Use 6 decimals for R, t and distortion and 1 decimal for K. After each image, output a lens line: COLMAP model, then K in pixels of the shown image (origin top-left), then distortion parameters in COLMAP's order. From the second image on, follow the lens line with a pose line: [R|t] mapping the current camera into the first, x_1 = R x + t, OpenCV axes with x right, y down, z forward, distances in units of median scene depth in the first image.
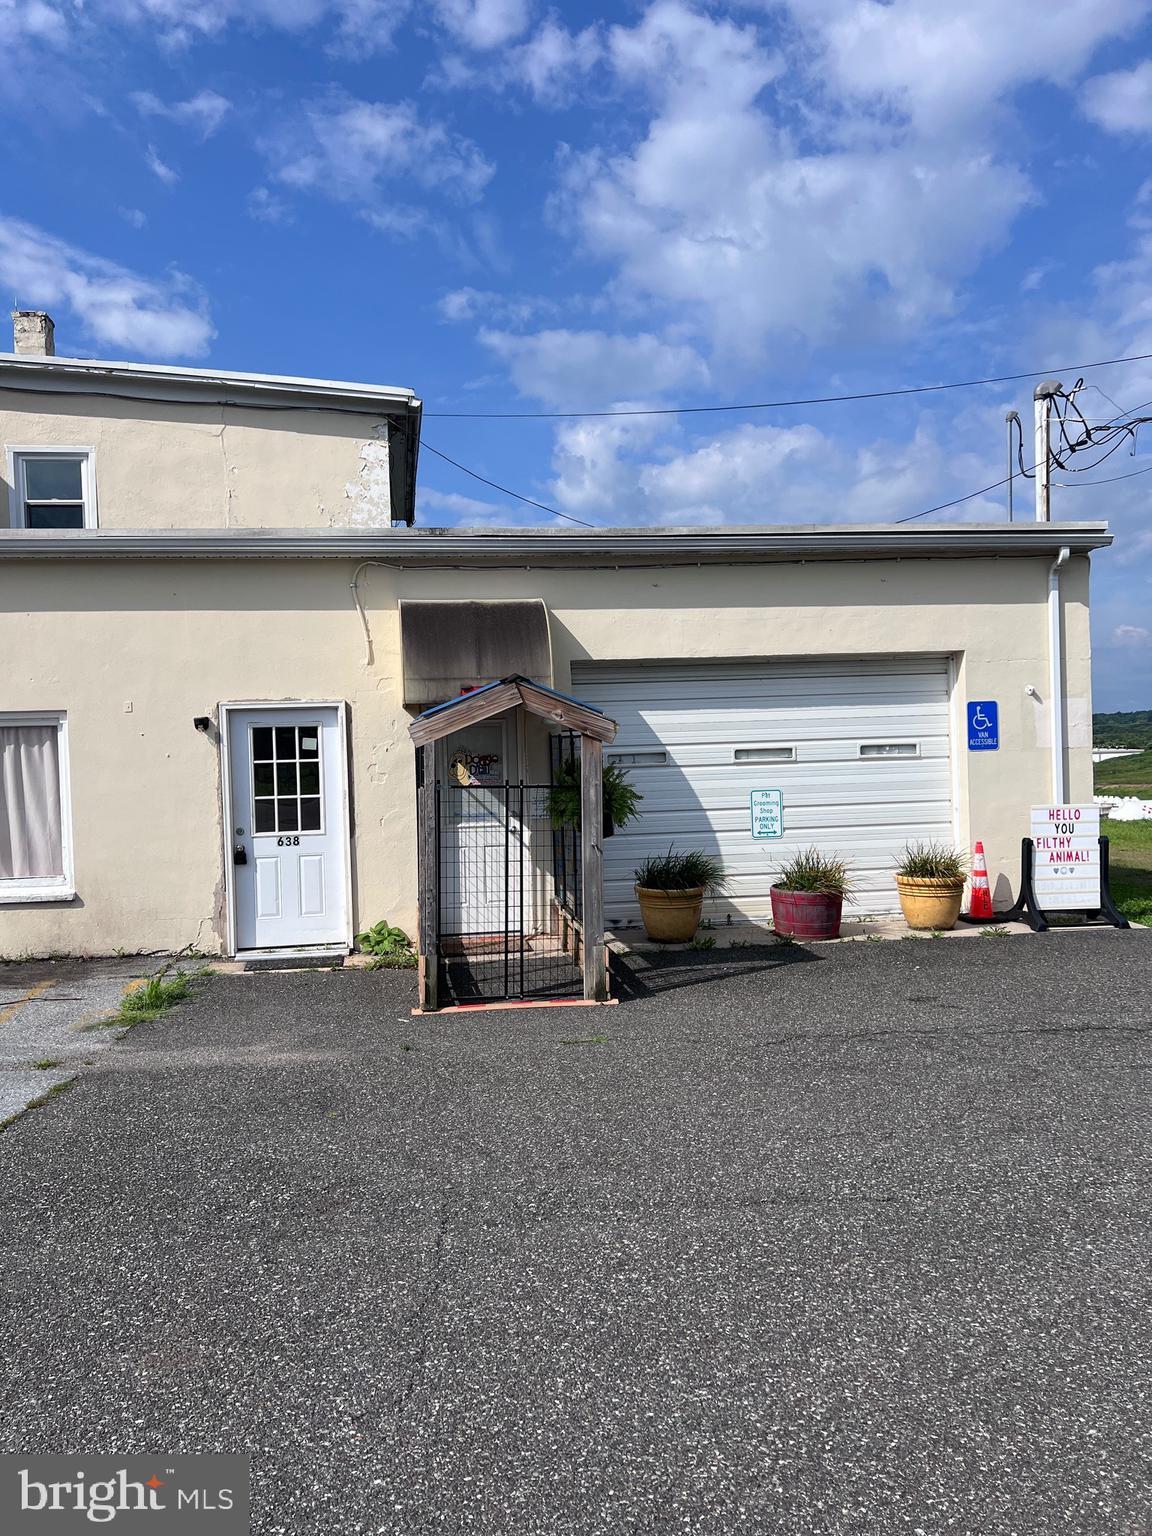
lens RADIAL K [[1153.3, 0, 569.8], [0, 1153.3, 761.2], [0, 0, 1]] dist [0.050676, -0.043690]
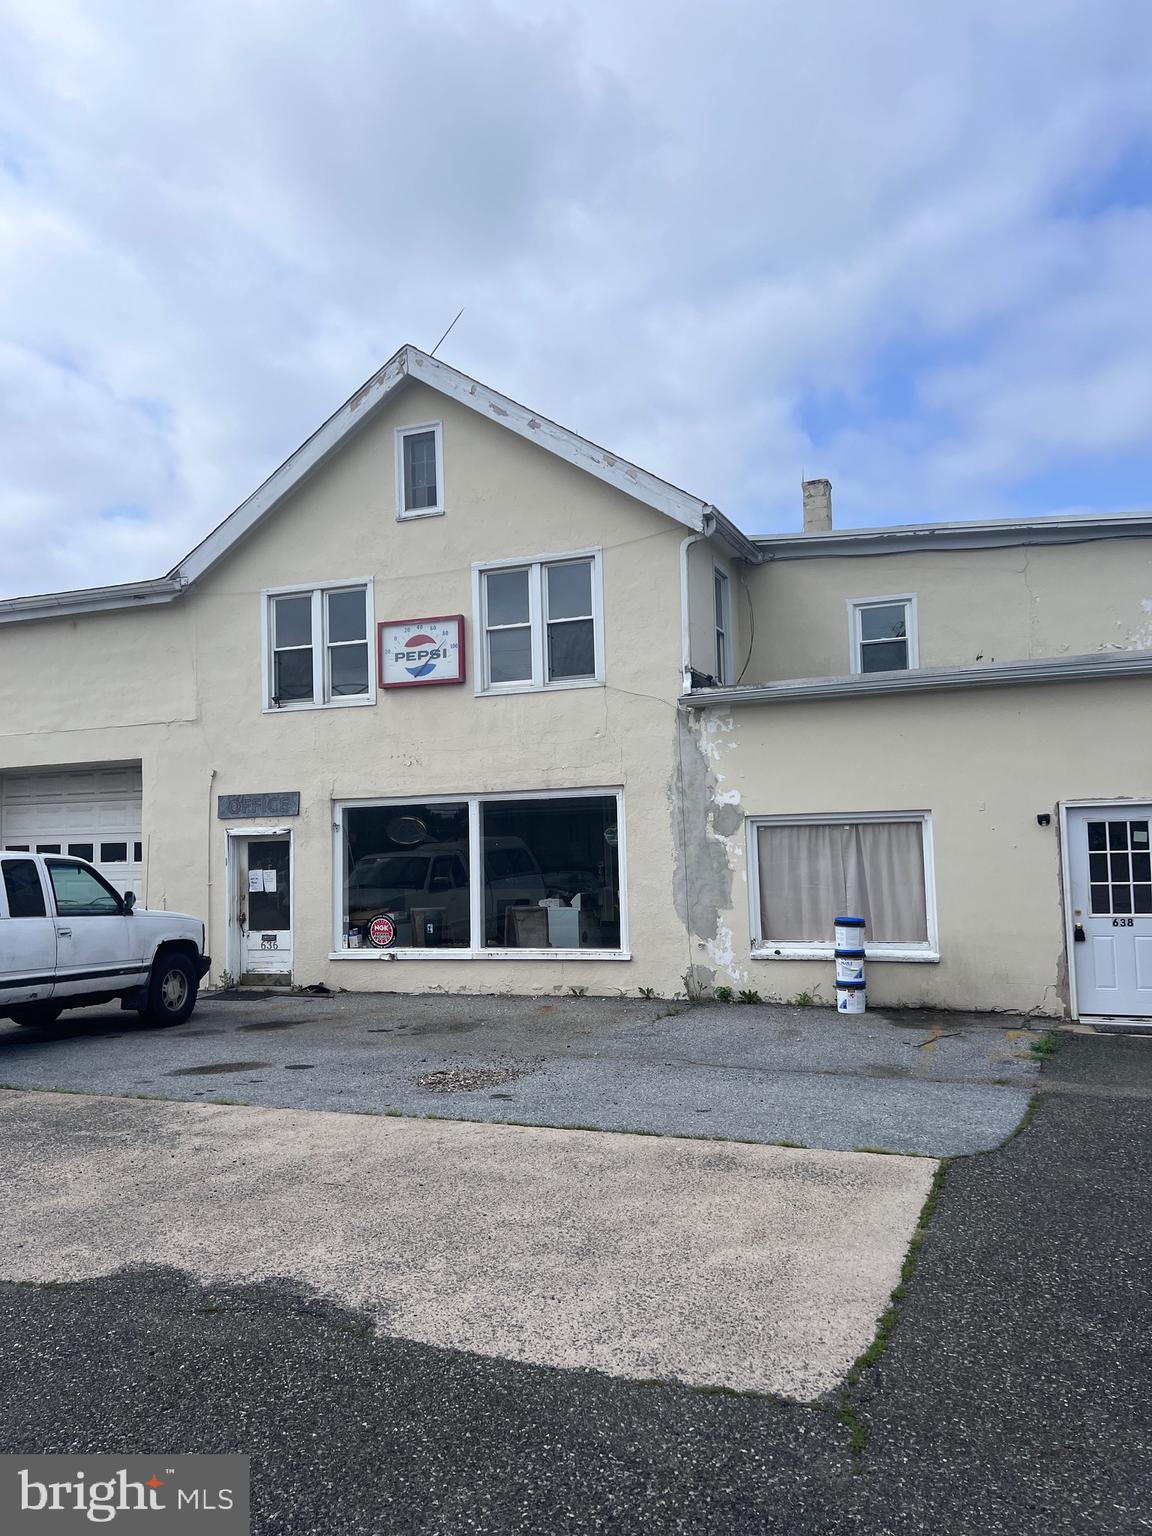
lens RADIAL K [[1153.3, 0, 581.8], [0, 1153.3, 777.1], [0, 0, 1]] dist [0.050676, -0.043690]
pose [[0.869515, -0.022392, -0.493398, -0.137323], [-0.008861, 0.998104, -0.060914, 0.000998], [0.493826, 0.057338, 0.867668, -0.262782]]
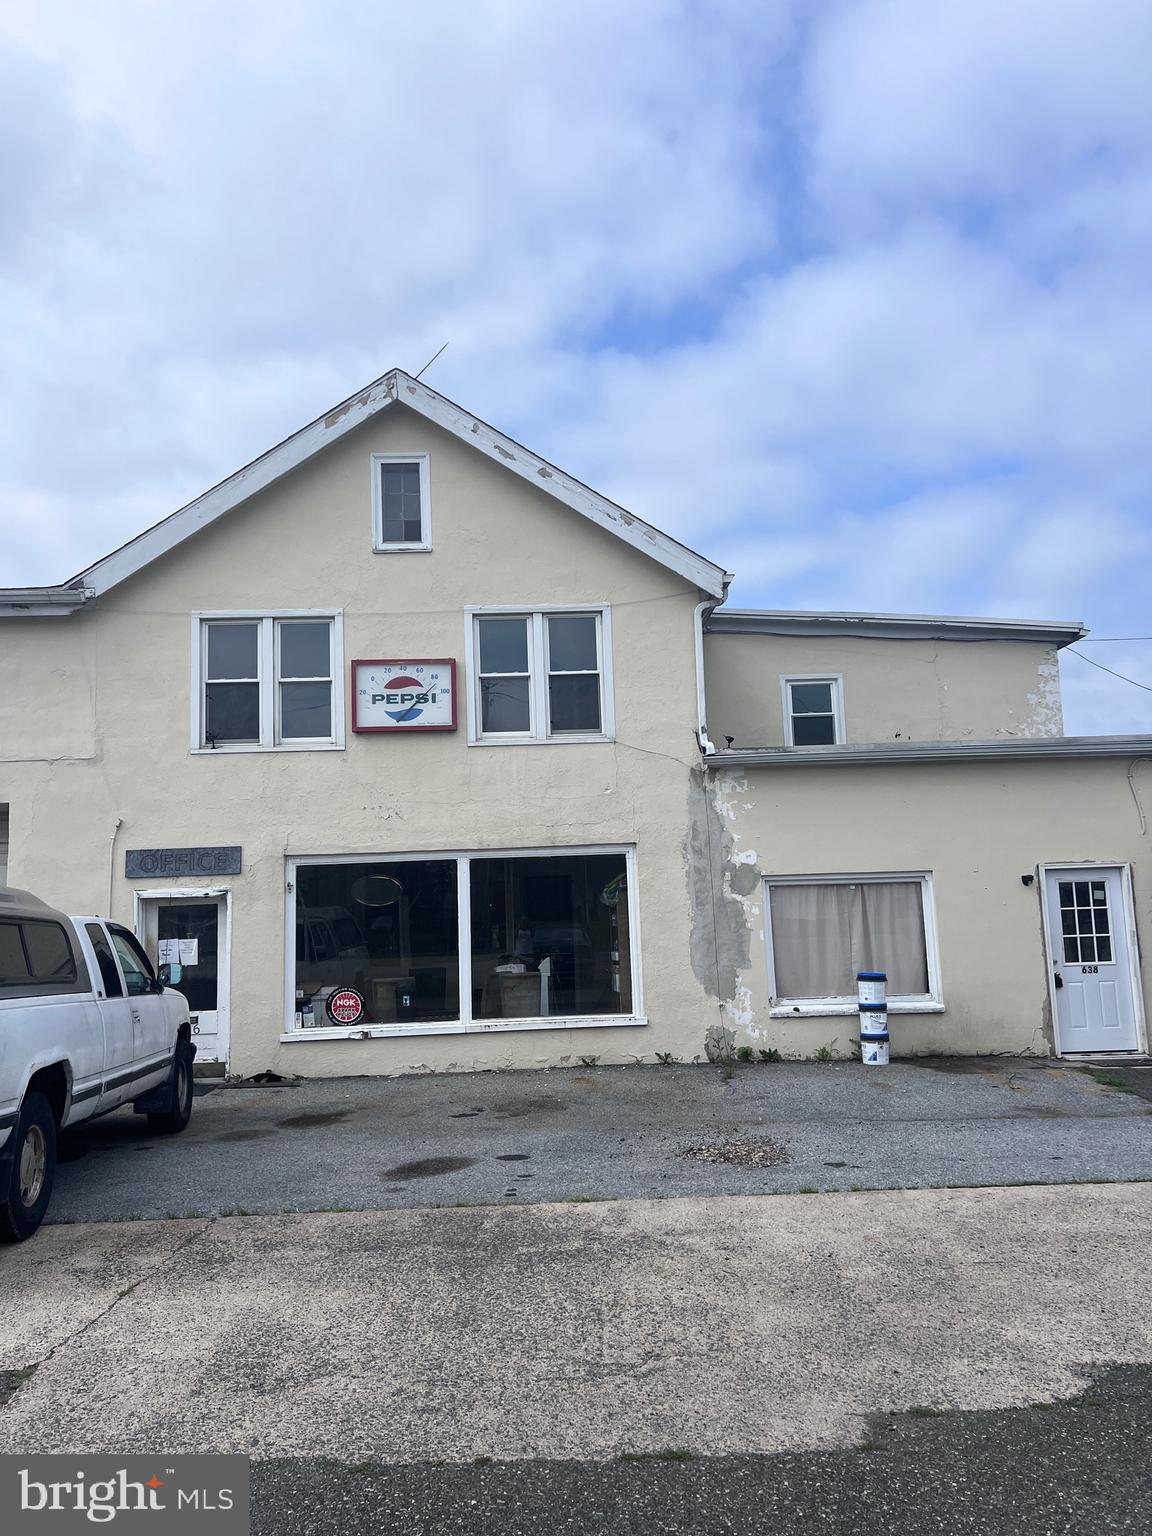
lens RADIAL K [[1153.3, 0, 582.2], [0, 1153.3, 755.3], [0, 0, 1]] dist [0.050676, -0.043690]
pose [[0.995261, -0.014459, -0.096156, -0.684663], [0.000862, 0.990156, -0.139963, 0.012530], [0.097233, 0.139216, 0.985477, -0.394013]]
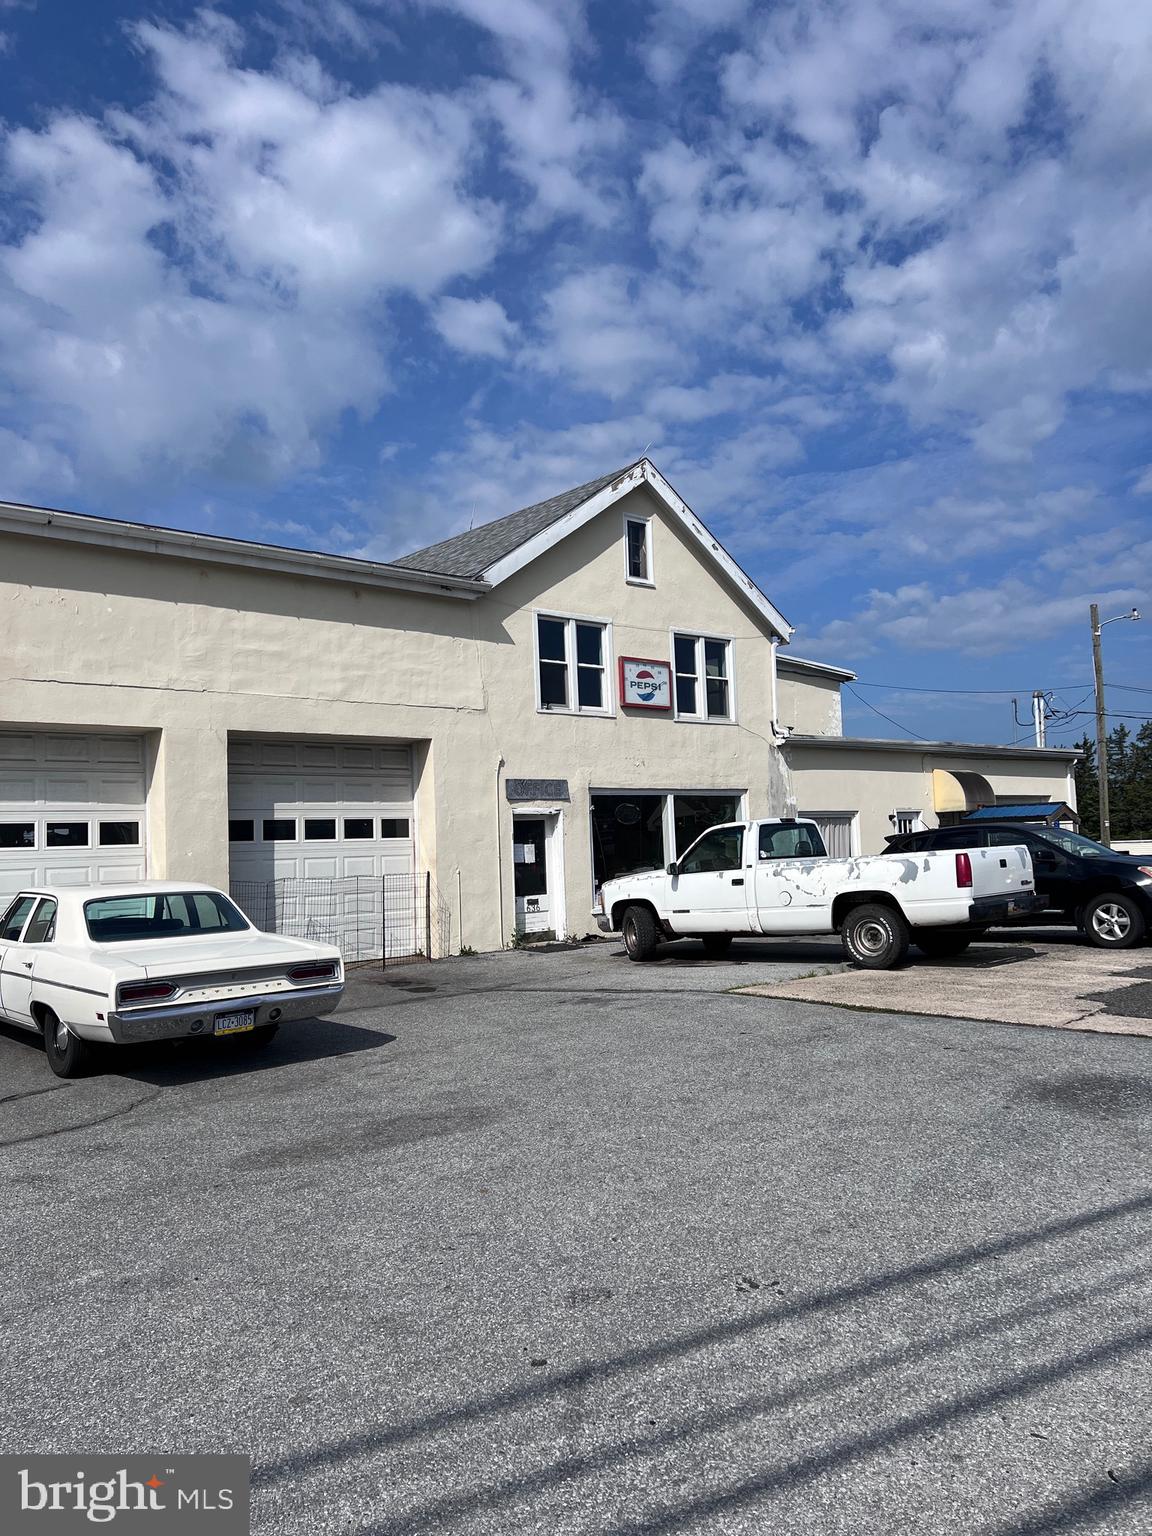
lens RADIAL K [[1153.3, 0, 571.1], [0, 1153.3, 767.5], [0, 0, 1]] dist [0.050676, -0.043690]
pose [[0.842662, 0.042003, 0.536802, -2.152976], [0.010837, 0.995428, -0.094900, 0.085093], [-0.538334, 0.085786, 0.838354, -0.680227]]
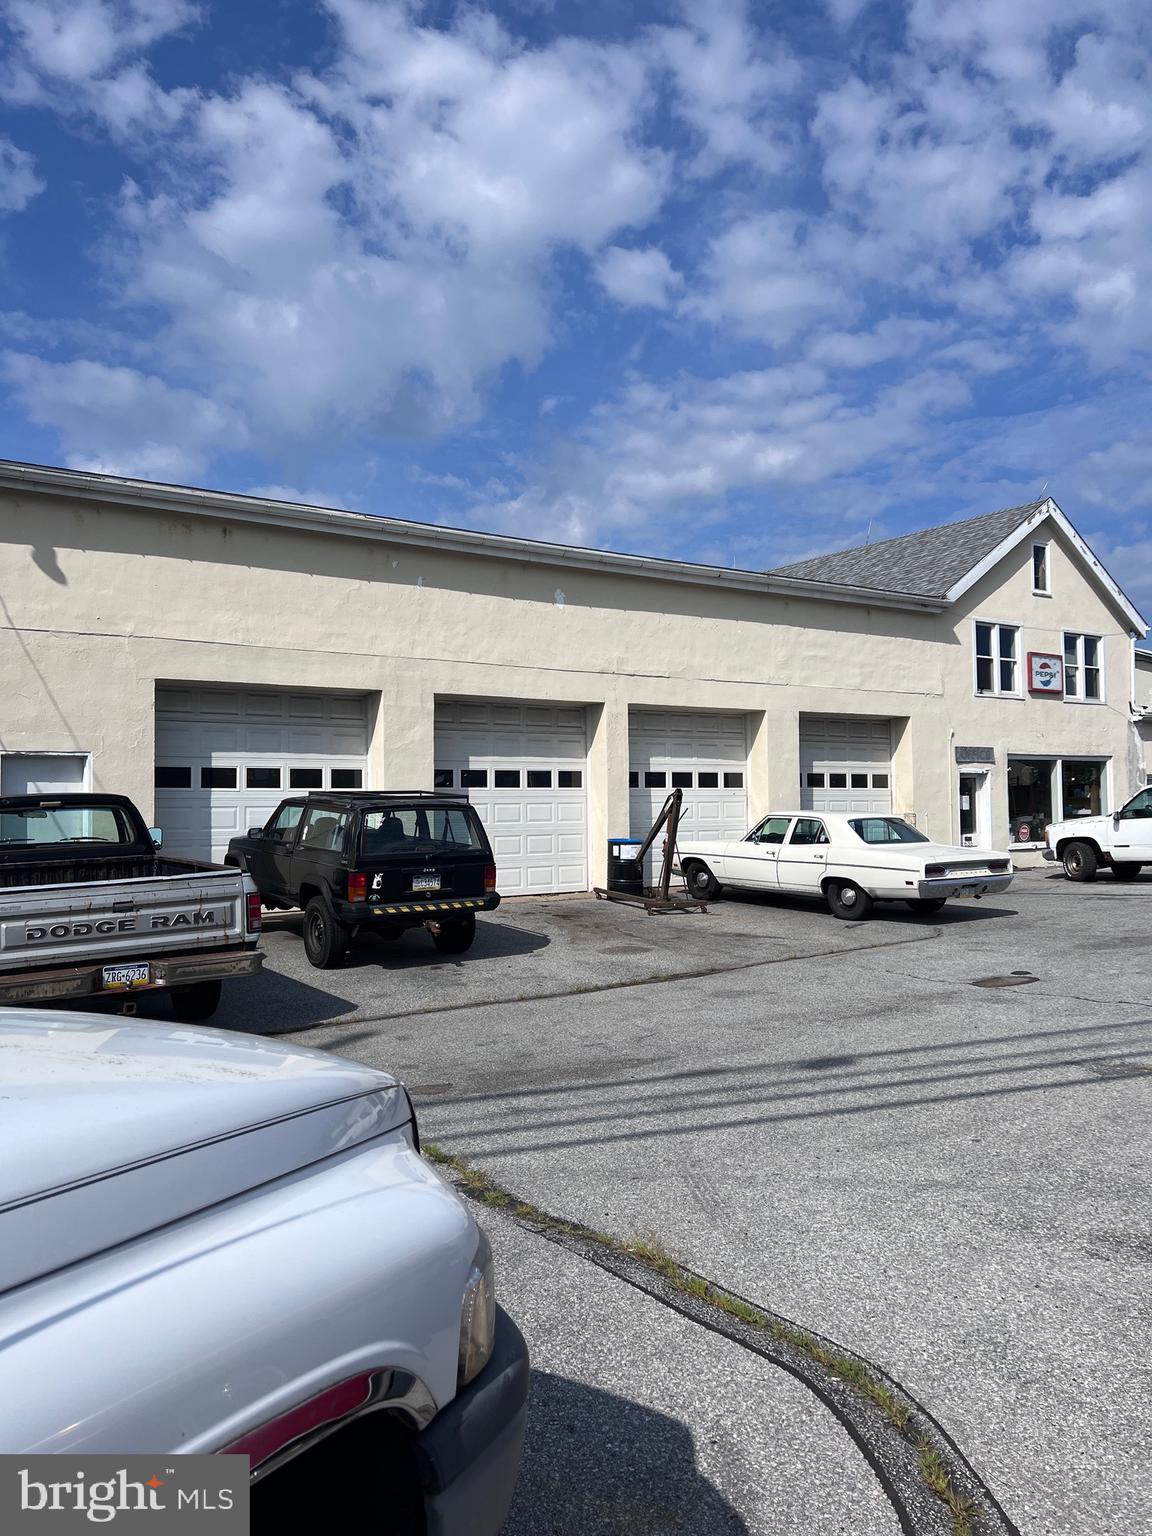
lens RADIAL K [[1153.3, 0, 590.6], [0, 1153.3, 761.9], [0, 0, 1]] dist [0.050676, -0.043690]
pose [[0.895794, 0.040290, 0.442640, -2.995372], [-0.015784, 0.998139, -0.058910, 0.116889], [-0.444189, 0.045785, 0.894762, -0.933555]]
